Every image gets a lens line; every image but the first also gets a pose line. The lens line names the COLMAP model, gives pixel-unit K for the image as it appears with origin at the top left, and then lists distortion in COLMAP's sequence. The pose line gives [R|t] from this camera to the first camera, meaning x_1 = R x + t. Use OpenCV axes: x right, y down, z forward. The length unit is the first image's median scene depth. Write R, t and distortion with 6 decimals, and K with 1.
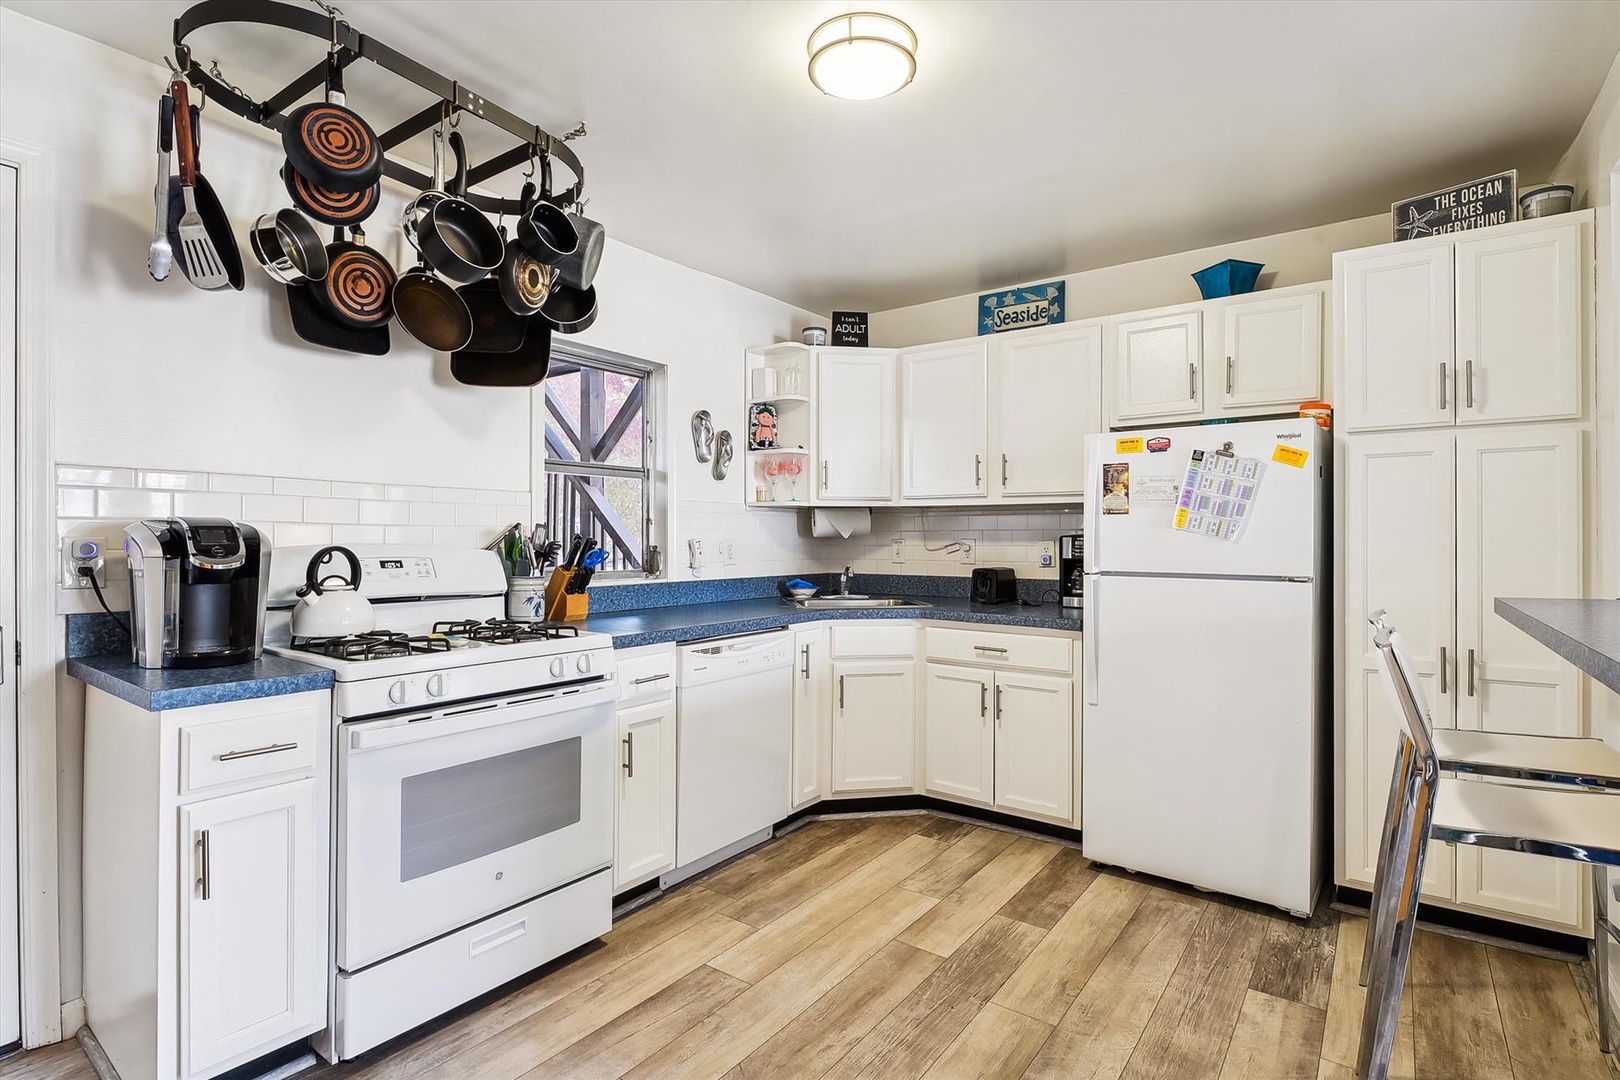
lens RADIAL K [[804.1, 0, 824.2], [0, 804.1, 535.3], [0, 0, 1]] dist [-0.009838, -0.006836]
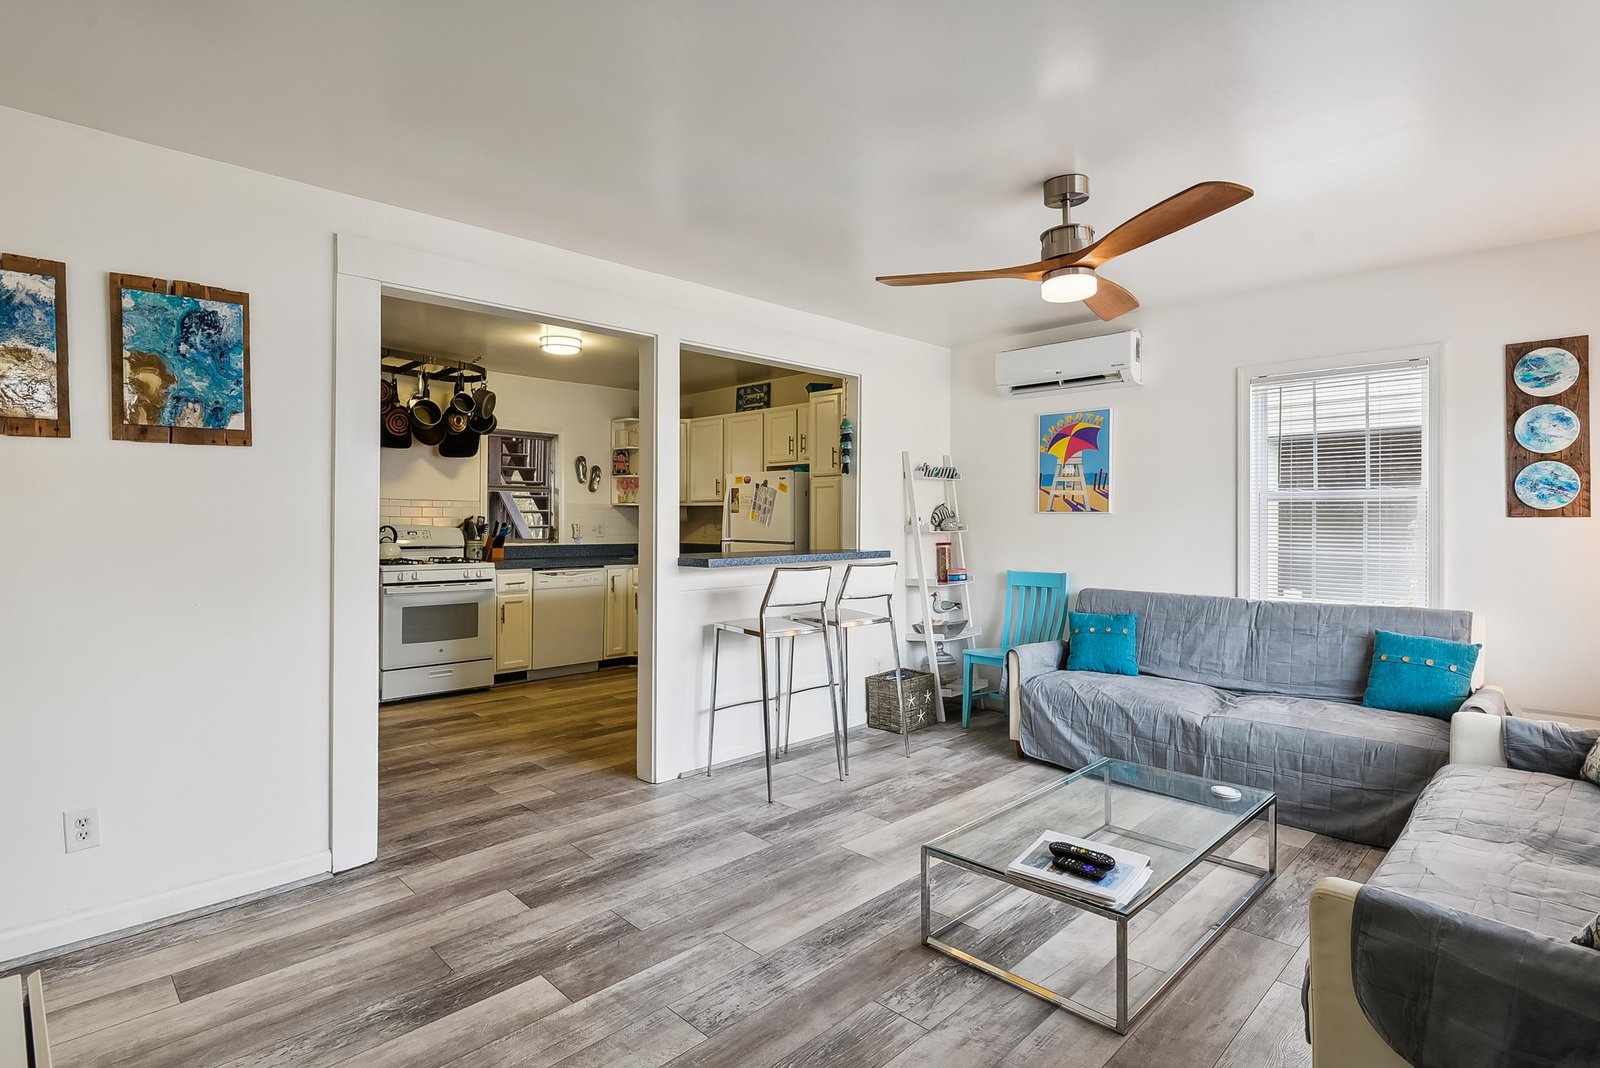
lens RADIAL K [[802.4, 0, 809.3], [0, 802.4, 519.6], [0, 0, 1]] dist [-0.030491, -0.000508]
pose [[0.987648, 0.004582, -0.156621, 0.924277], [-0.004131, 0.999986, 0.003204, -0.016050], [0.156634, -0.002517, 0.987654, -1.080176]]
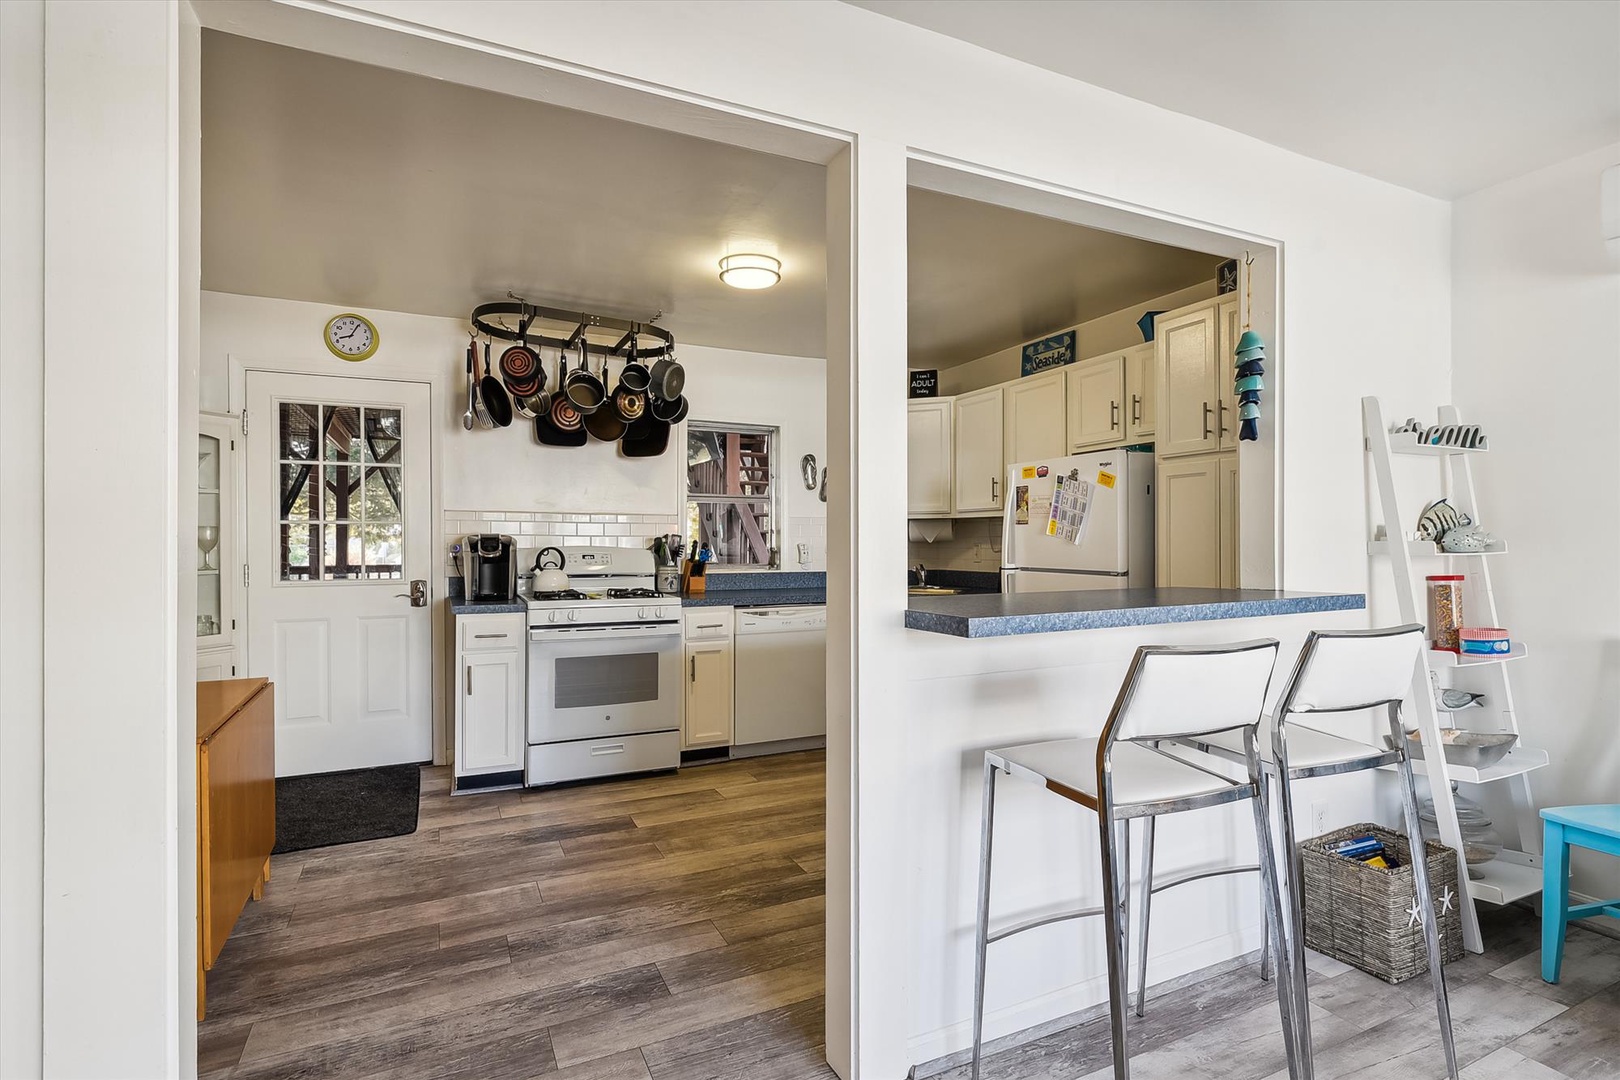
lens RADIAL K [[799.8, 0, 810.0], [0, 799.8, 540.0], [0, 0, 1]] dist [0.009006, 0.000357]
pose [[0.876370, -0.002908, -0.481630, 0.727735], [0.003272, 0.999995, -0.000084, -0.001429], [0.481627, -0.001503, 0.876375, -0.348552]]
